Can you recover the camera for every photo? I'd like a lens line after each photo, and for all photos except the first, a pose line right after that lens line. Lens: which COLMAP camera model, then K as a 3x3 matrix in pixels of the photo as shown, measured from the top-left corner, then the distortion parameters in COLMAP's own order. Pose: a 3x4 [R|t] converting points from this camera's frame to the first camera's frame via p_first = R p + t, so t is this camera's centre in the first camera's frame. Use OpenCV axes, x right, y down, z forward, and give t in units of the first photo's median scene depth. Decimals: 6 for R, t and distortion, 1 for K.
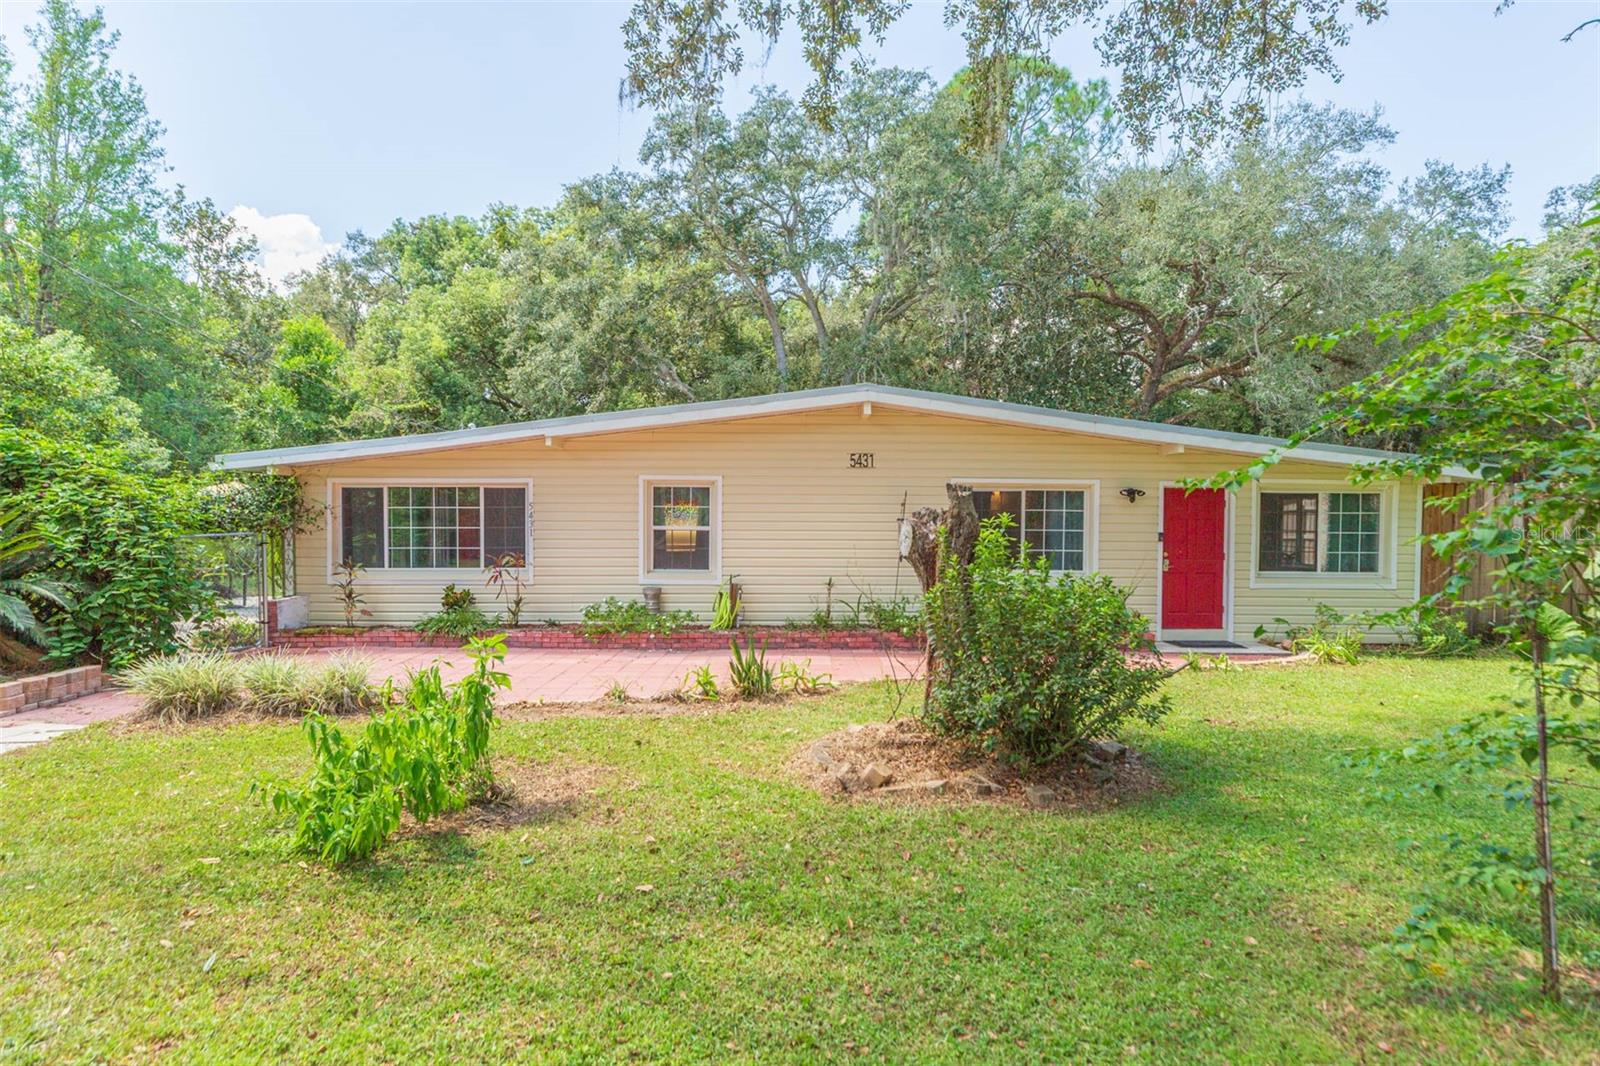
lens RADIAL K [[891.4, 0, 835.0], [0, 891.4, 532.4], [0, 0, 1]] dist [0.007534, 0.000933]
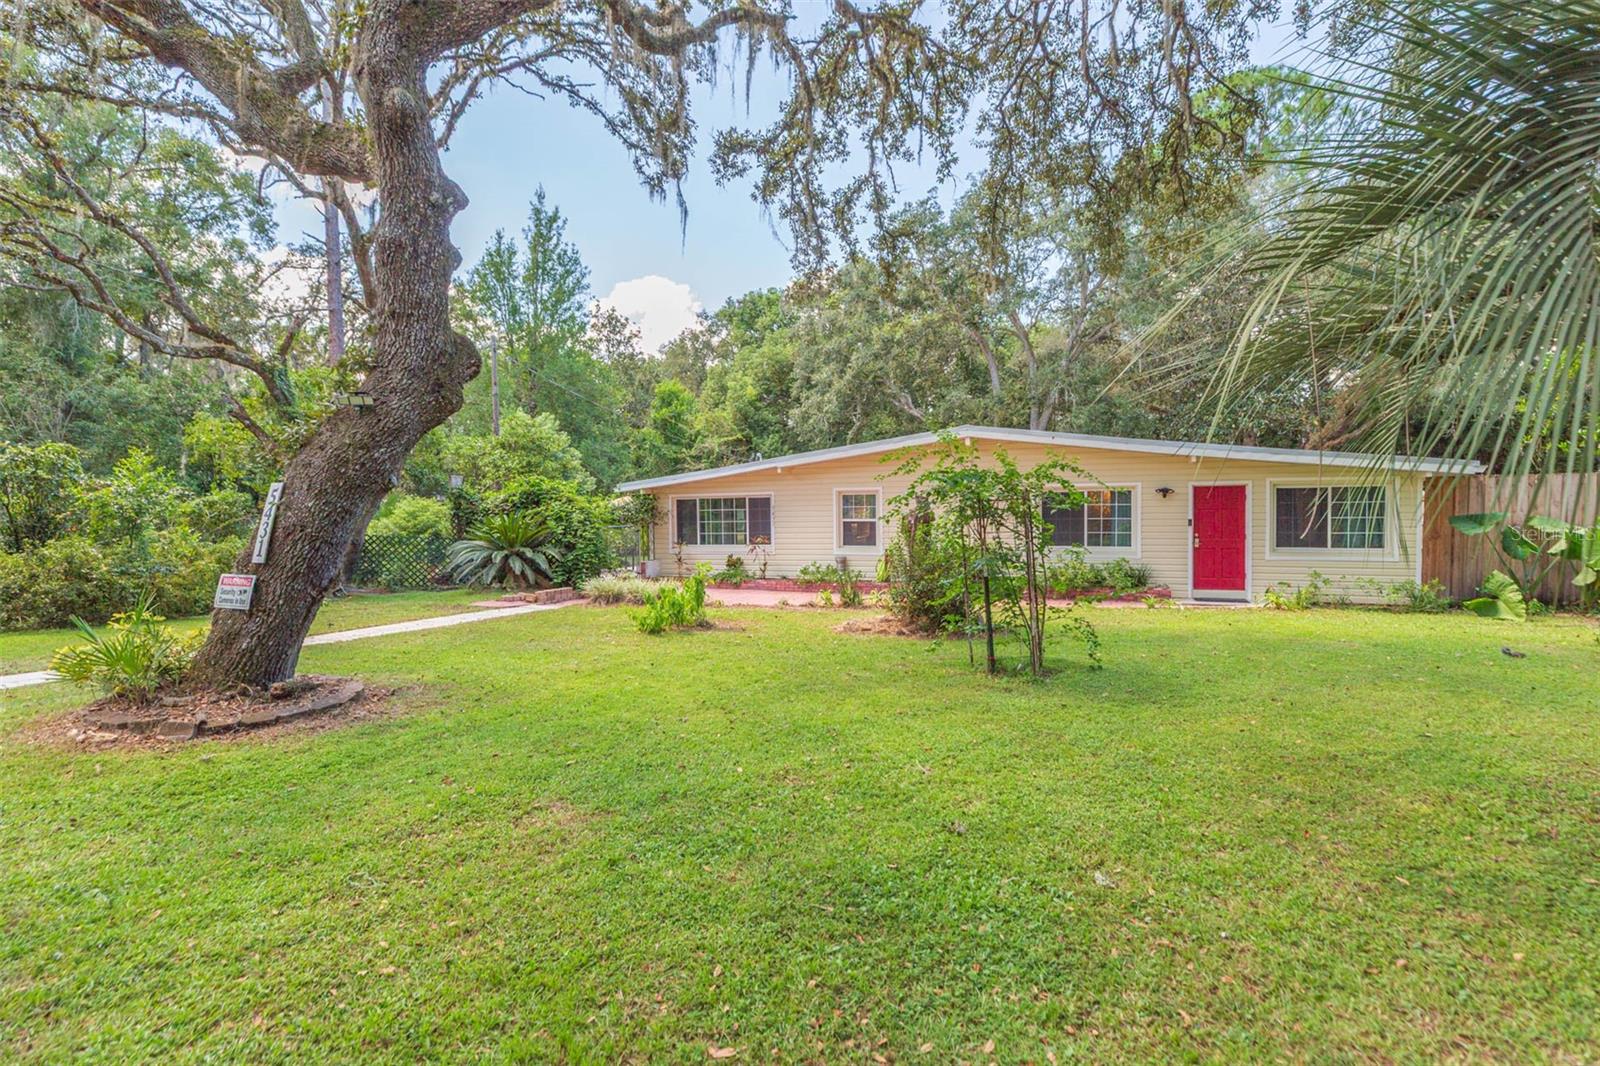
lens RADIAL K [[845.4, 0, 800.0], [0, 845.4, 533.0], [0, 0, 1]] dist [0.017332, 0.000081]
pose [[0.921864, -0.005966, -0.387467, 0.307381], [0.008990, 0.999942, 0.005993, 0.008123], [0.387409, -0.009008, 0.921864, -0.430006]]
